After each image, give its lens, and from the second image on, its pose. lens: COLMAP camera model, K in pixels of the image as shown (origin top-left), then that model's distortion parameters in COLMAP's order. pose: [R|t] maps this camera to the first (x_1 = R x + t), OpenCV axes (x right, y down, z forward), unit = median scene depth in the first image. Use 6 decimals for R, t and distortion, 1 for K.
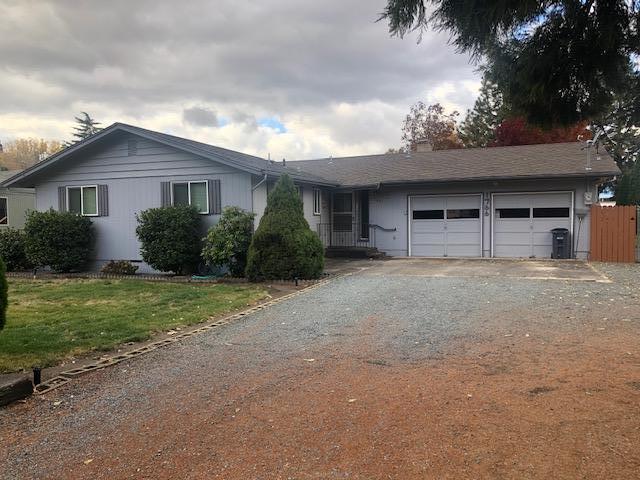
lens RADIAL K [[540.0, 0, 321.1], [0, 540.0, 240.7], [0, 0, 1]] dist [0.041898, -0.025881]
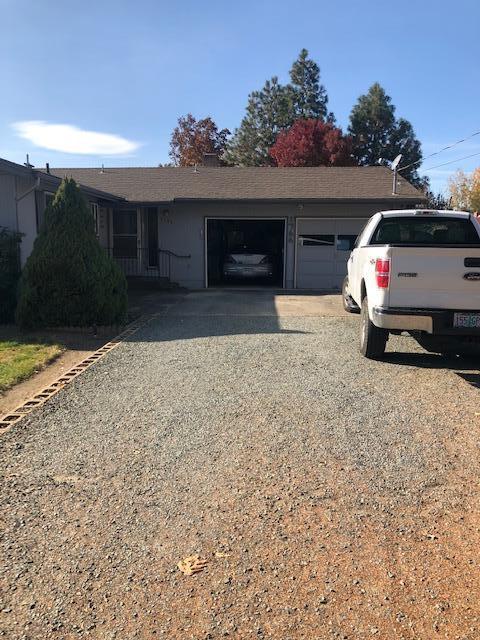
lens RADIAL K [[540.0, 0, 237.8], [0, 540.0, 319.0], [0, 0, 1]] dist [0.041898, -0.025881]
pose [[0.953676, -0.022412, 0.299999, -0.052073], [-0.007803, 0.995043, 0.099143, -0.007855], [-0.300734, -0.096891, 0.948774, 0.162795]]
